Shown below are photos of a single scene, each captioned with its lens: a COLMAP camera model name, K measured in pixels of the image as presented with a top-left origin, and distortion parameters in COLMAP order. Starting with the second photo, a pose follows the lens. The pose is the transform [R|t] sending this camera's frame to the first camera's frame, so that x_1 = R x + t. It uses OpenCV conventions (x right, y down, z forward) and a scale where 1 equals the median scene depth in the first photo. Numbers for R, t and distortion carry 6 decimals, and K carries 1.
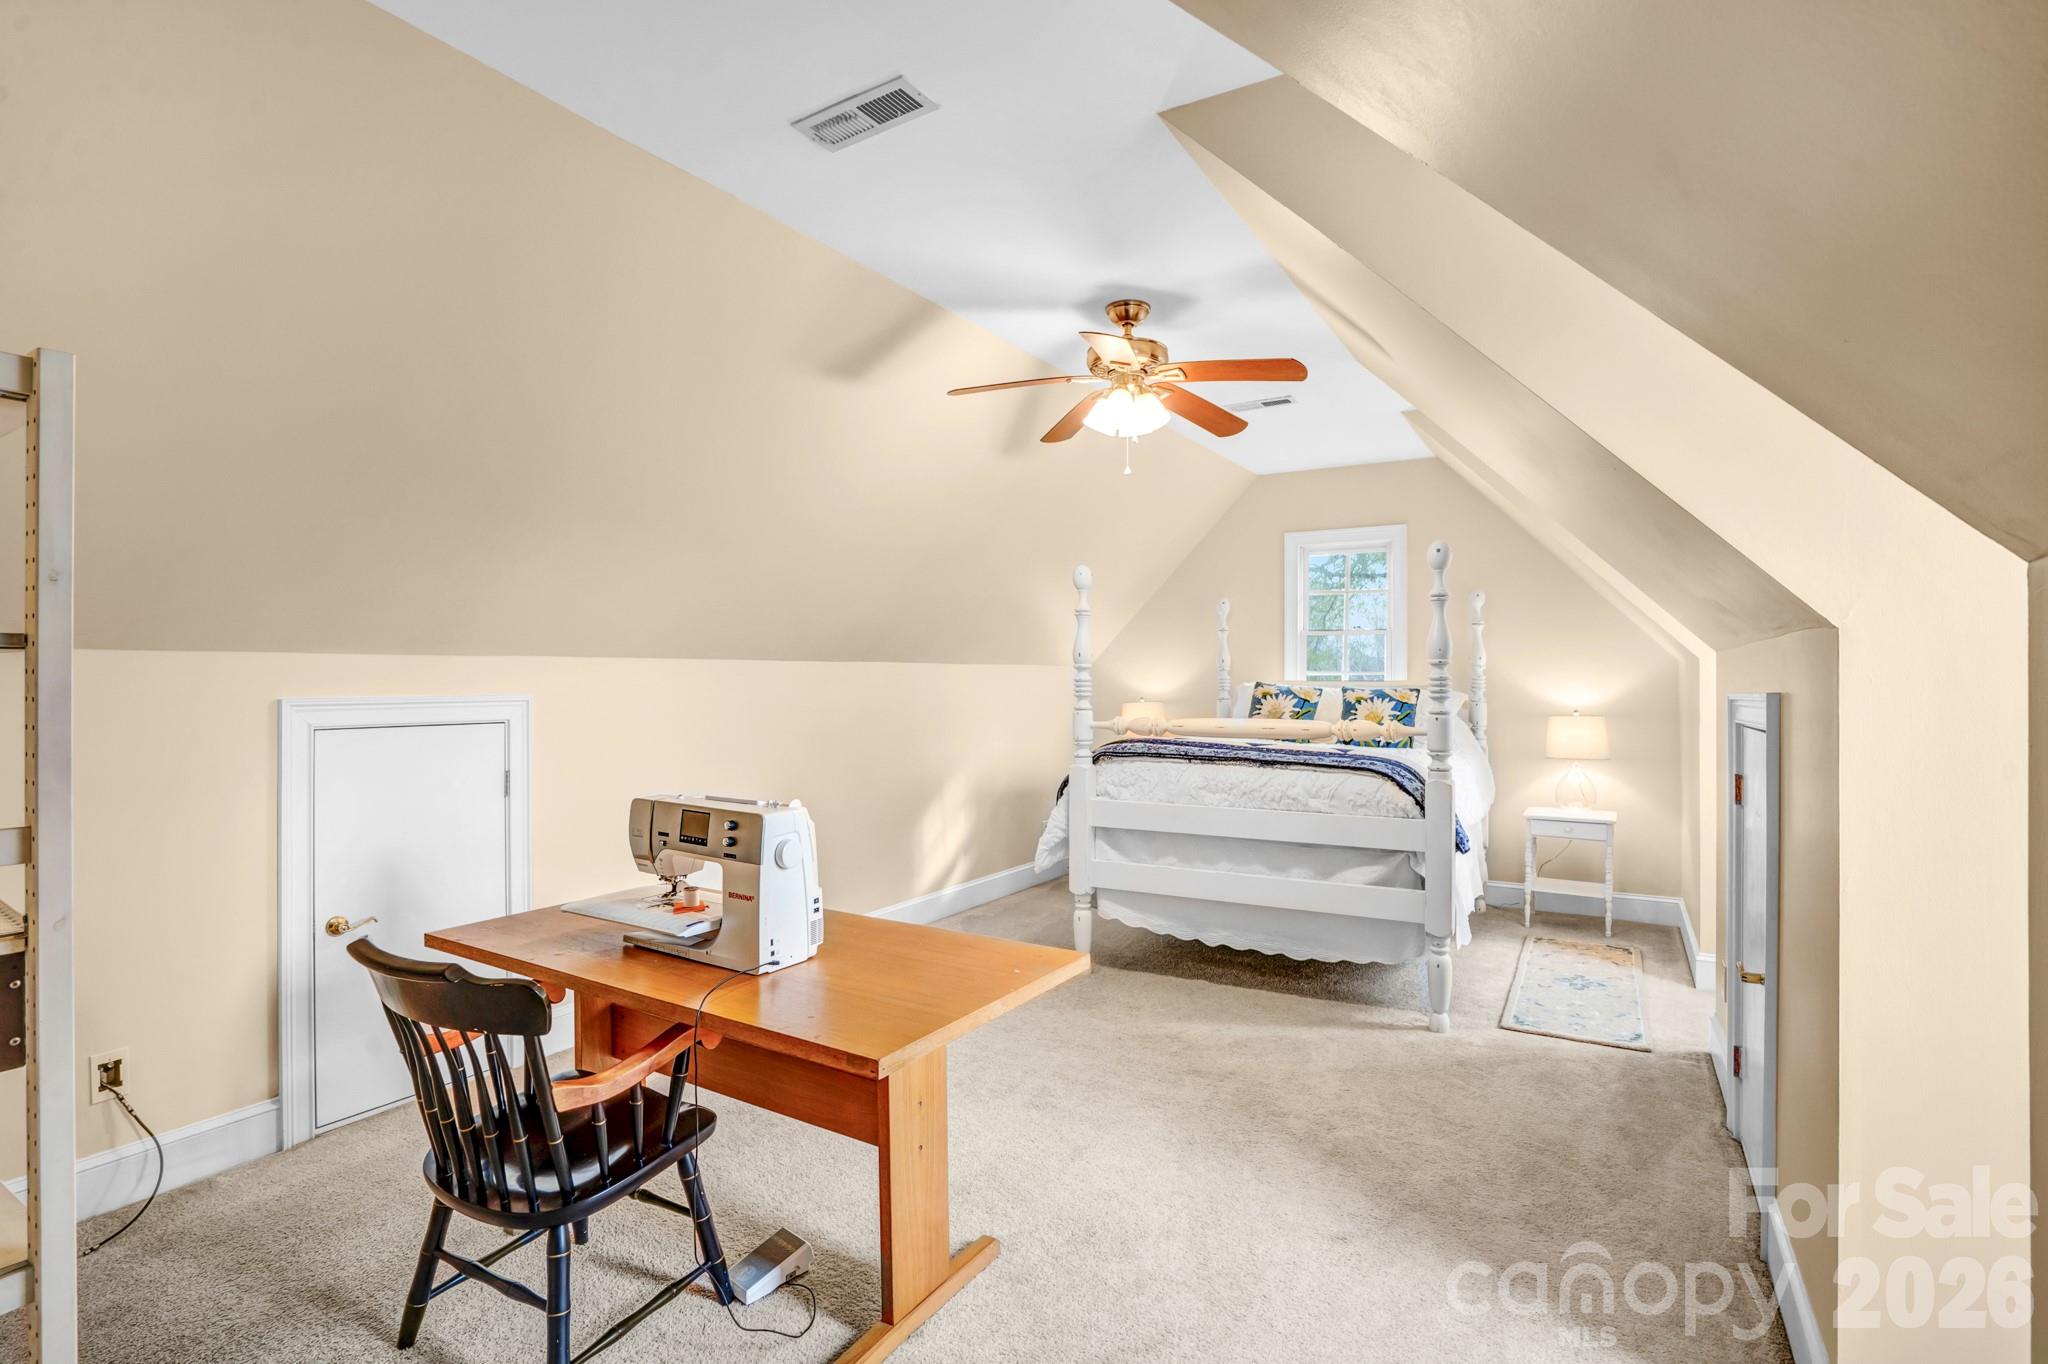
lens RADIAL K [[972.8, 0, 1018.1], [0, 972.8, 680.3], [0, 0, 1]] dist [-0.043889, 0.015248]
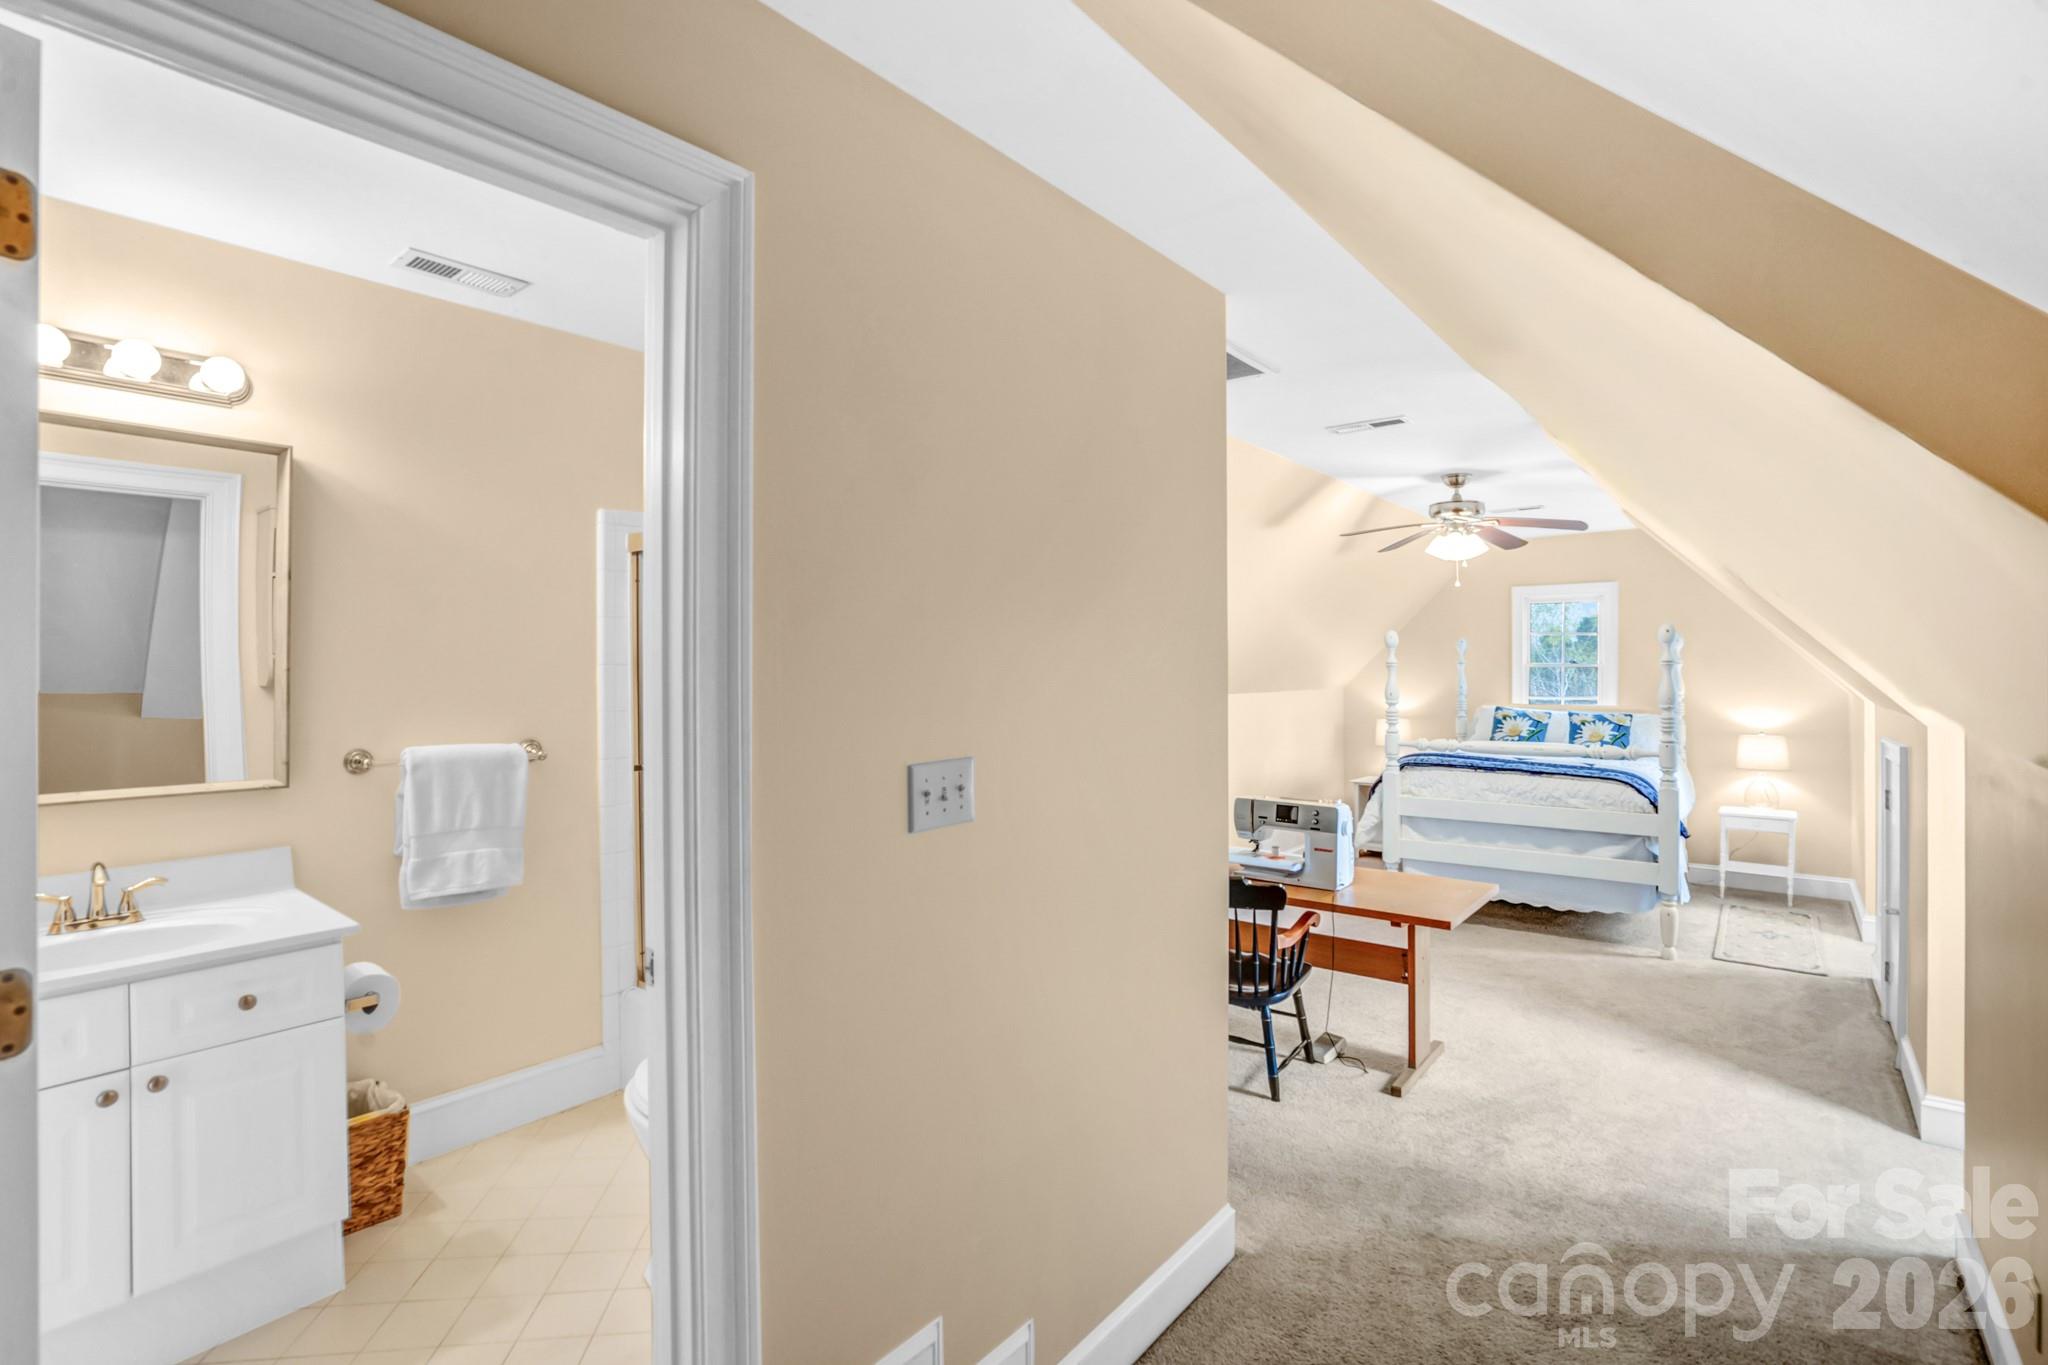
lens RADIAL K [[1001.6, 0, 1024.5], [0, 1001.6, 666.1], [0, 0, 1]] dist [-0.002654, 0.001043]
pose [[0.995926, 0.000622, -0.090172, -0.384077], [-0.000196, 0.999989, 0.004728, -0.084772], [0.090174, -0.004691, 0.995915, -0.577200]]
